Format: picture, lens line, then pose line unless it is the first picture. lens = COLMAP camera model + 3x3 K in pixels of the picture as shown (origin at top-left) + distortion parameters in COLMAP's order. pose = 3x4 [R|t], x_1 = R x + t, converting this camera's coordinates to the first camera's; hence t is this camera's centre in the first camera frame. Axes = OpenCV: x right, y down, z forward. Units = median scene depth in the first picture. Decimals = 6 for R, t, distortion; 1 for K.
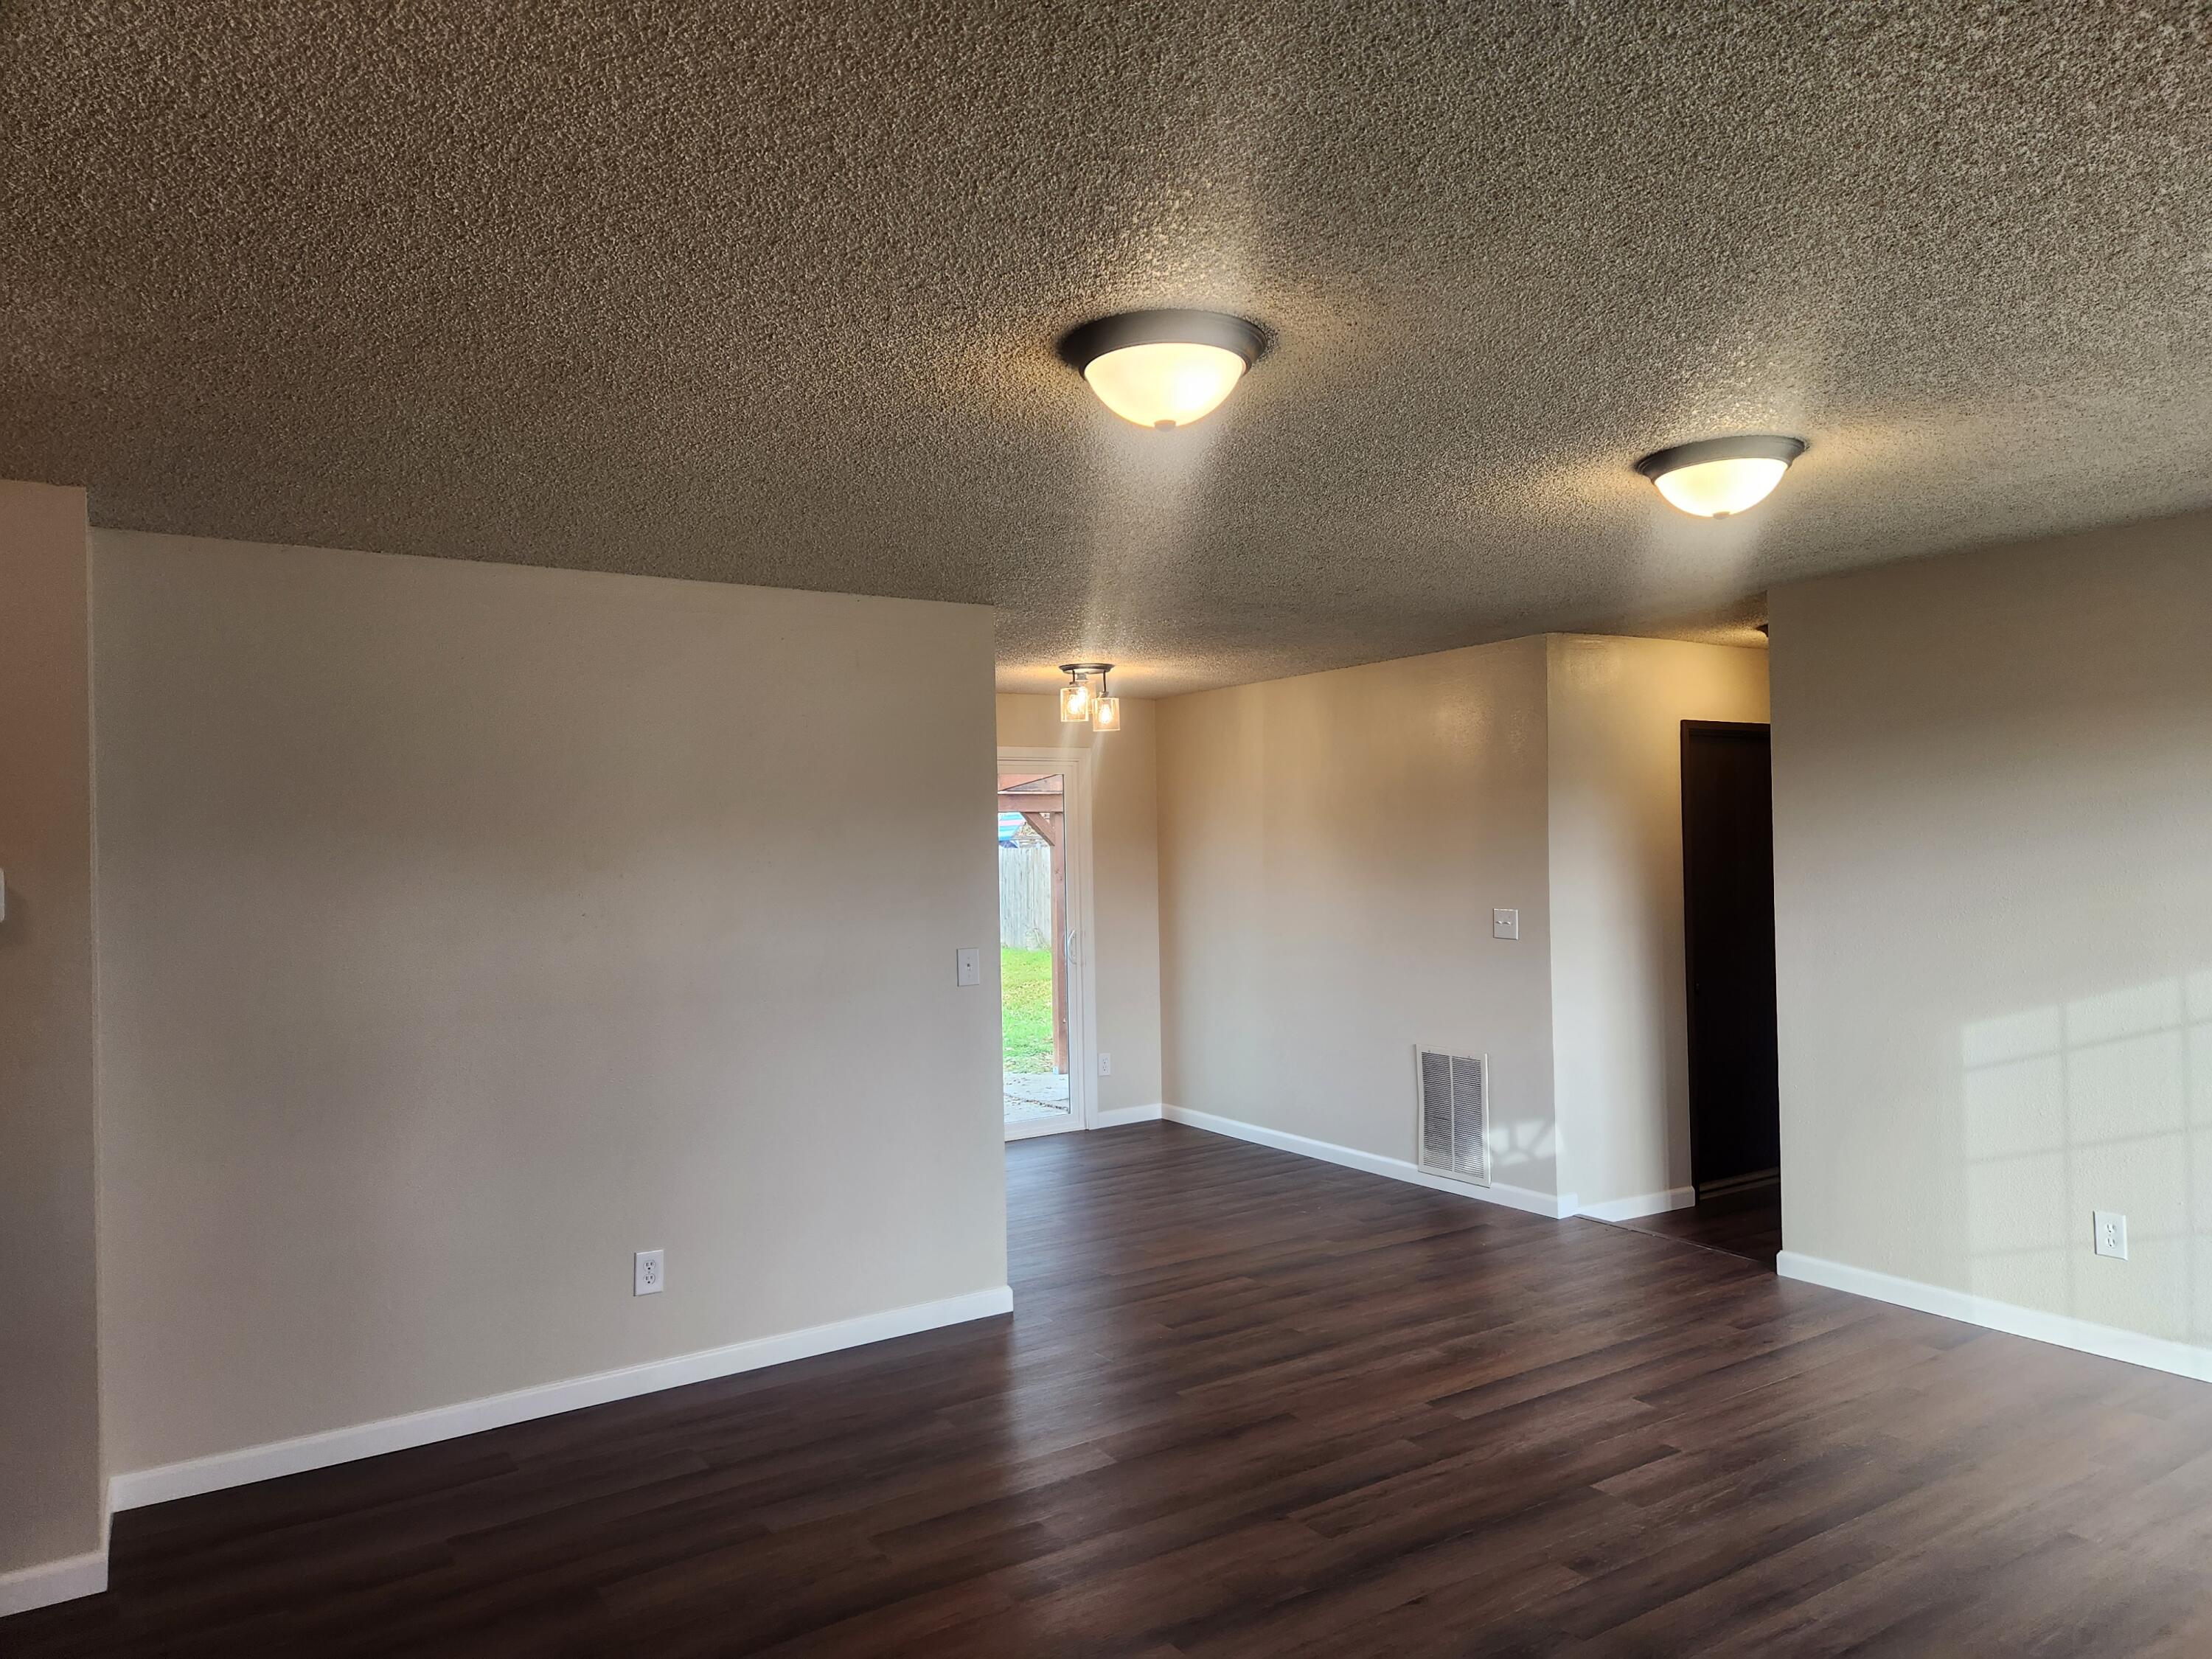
lens RADIAL K [[1465.2, 0, 1116.6], [0, 1465.2, 822.1], [0, 0, 1]] dist [0.070643, -0.065253]
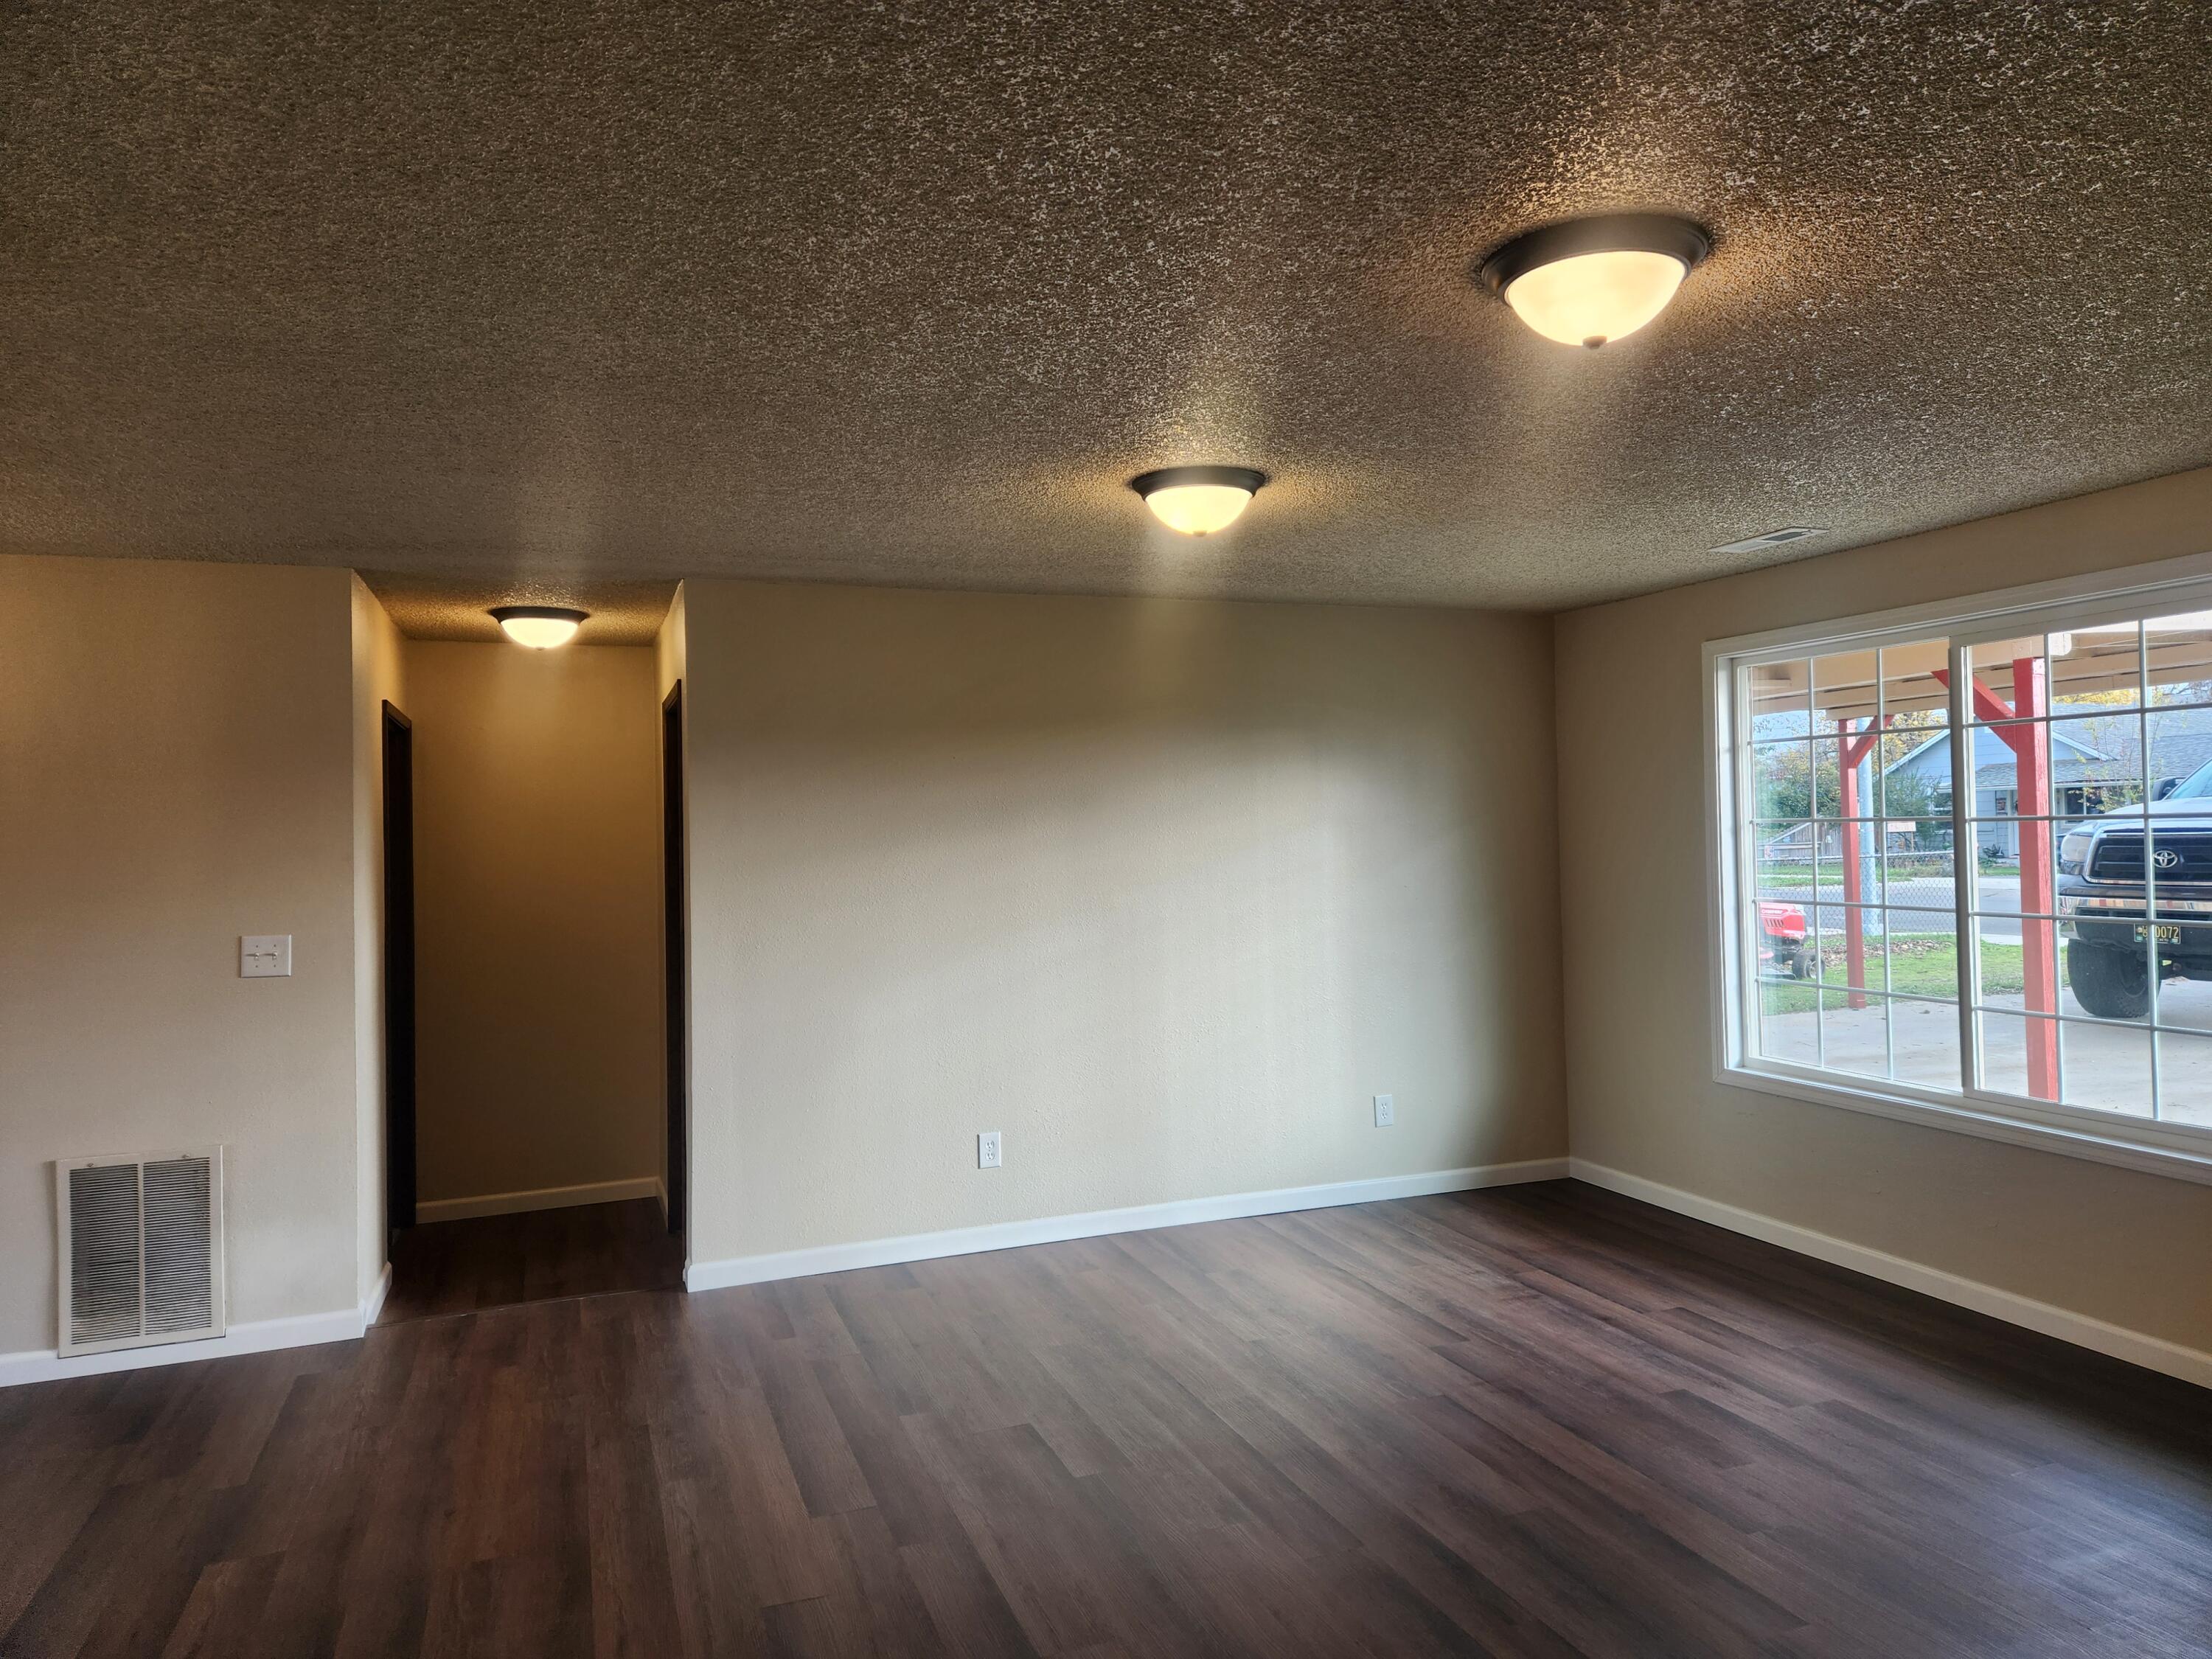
lens RADIAL K [[1465.2, 0, 1116.6], [0, 1465.2, 822.1], [0, 0, 1]] dist [0.070643, -0.065253]
pose [[0.206612, 0.027595, 0.978034, -0.456496], [0.003050, 0.999579, -0.028847, 0.030561], [-0.978418, 0.008943, 0.206440, 0.545957]]
